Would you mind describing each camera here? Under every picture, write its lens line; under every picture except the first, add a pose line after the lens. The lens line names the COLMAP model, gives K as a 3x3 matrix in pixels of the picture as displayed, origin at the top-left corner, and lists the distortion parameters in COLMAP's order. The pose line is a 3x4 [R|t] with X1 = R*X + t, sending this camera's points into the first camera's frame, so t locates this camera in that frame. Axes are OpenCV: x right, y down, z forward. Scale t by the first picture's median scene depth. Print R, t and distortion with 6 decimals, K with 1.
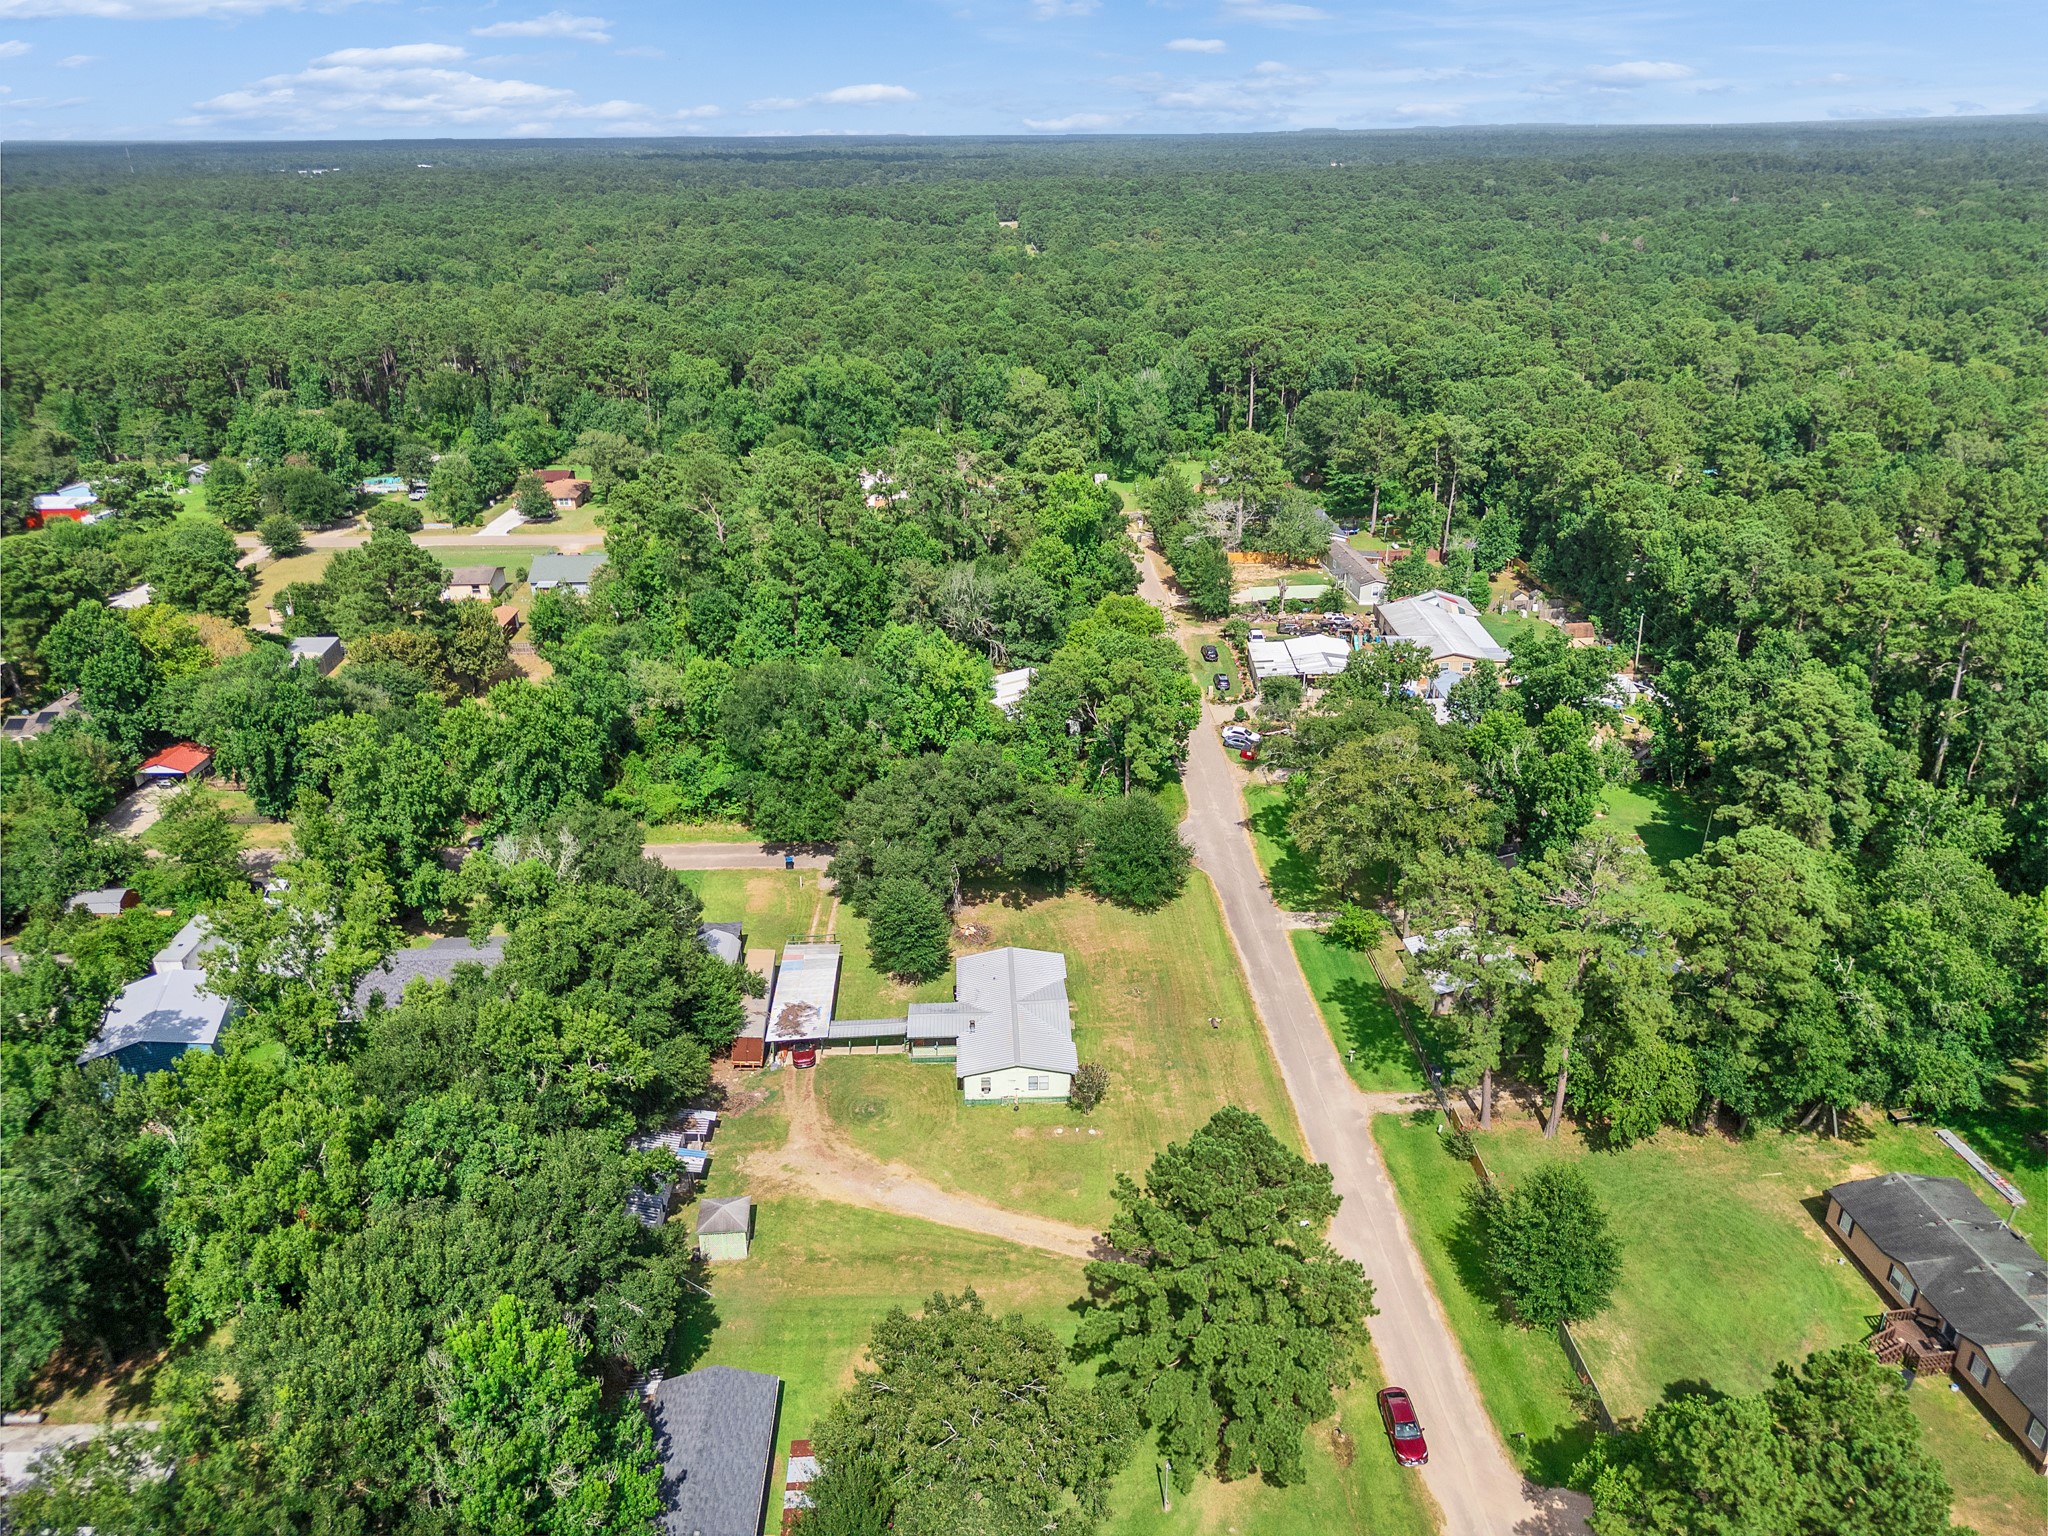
lens RADIAL K [[1448.6, 0, 1031.3], [0, 1448.6, 760.6], [0, 0, 1]] dist [0.076140, -0.079643]
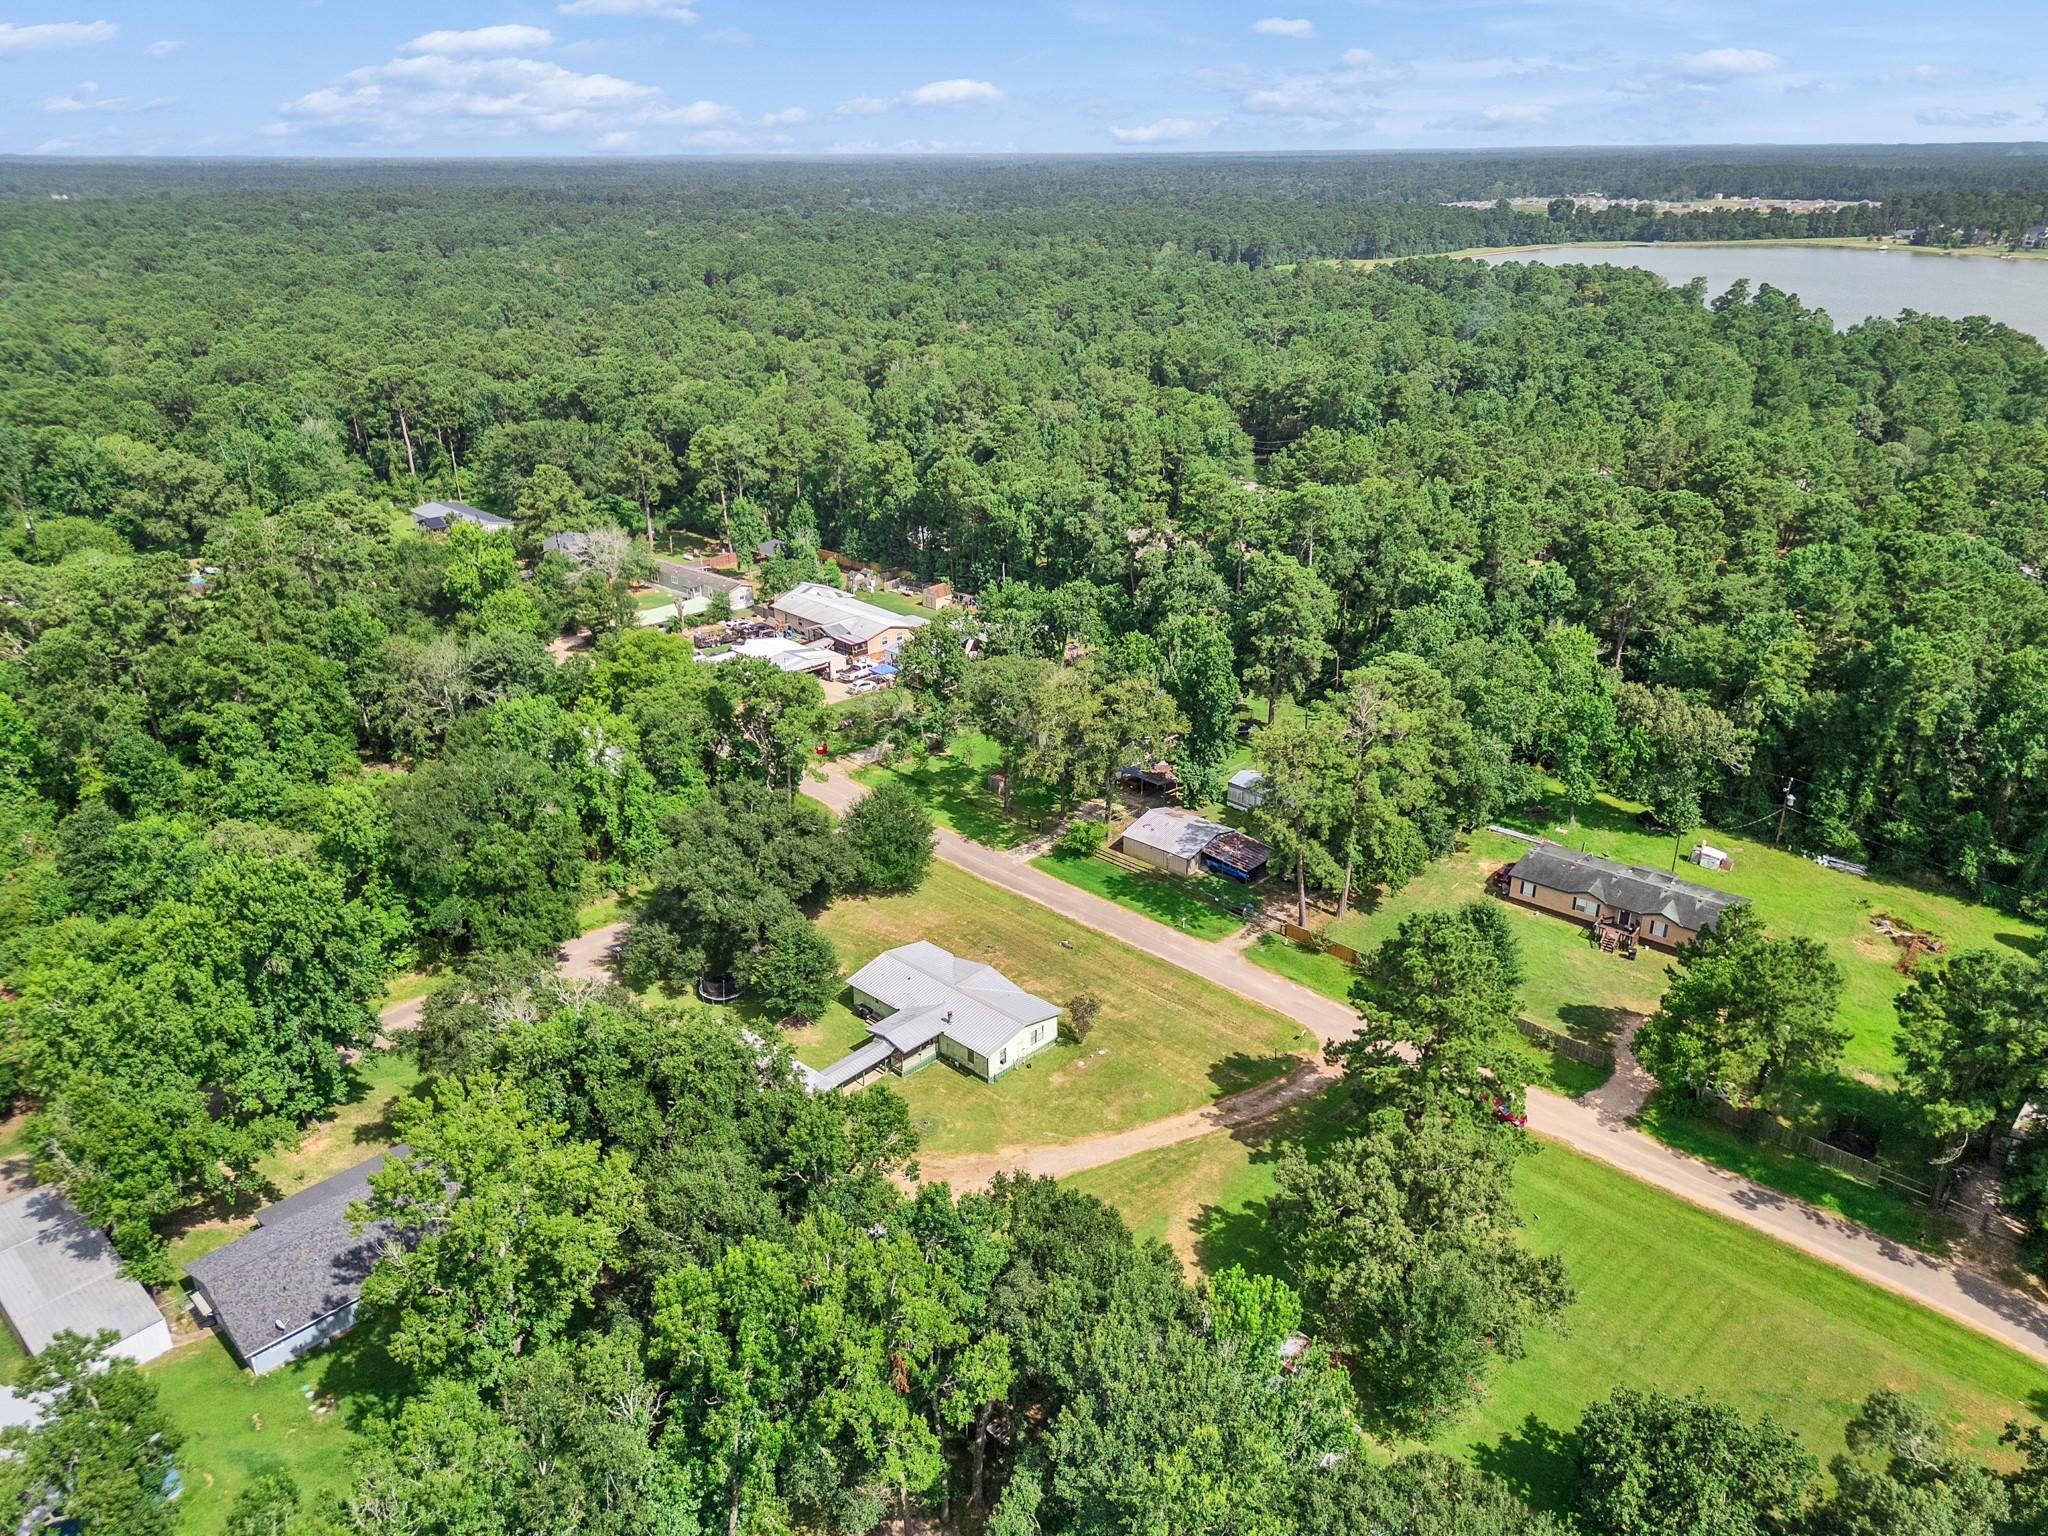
lens RADIAL K [[1438.7, 0, 1029.5], [0, 1438.7, 778.0], [0, 0, 1]] dist [0.076513, -0.076583]
pose [[0.717838, -0.272085, 0.640841, -0.598957], [0.276624, 0.956161, 0.096102, -0.061029], [-0.638895, 0.108286, 0.761634, 0.162405]]
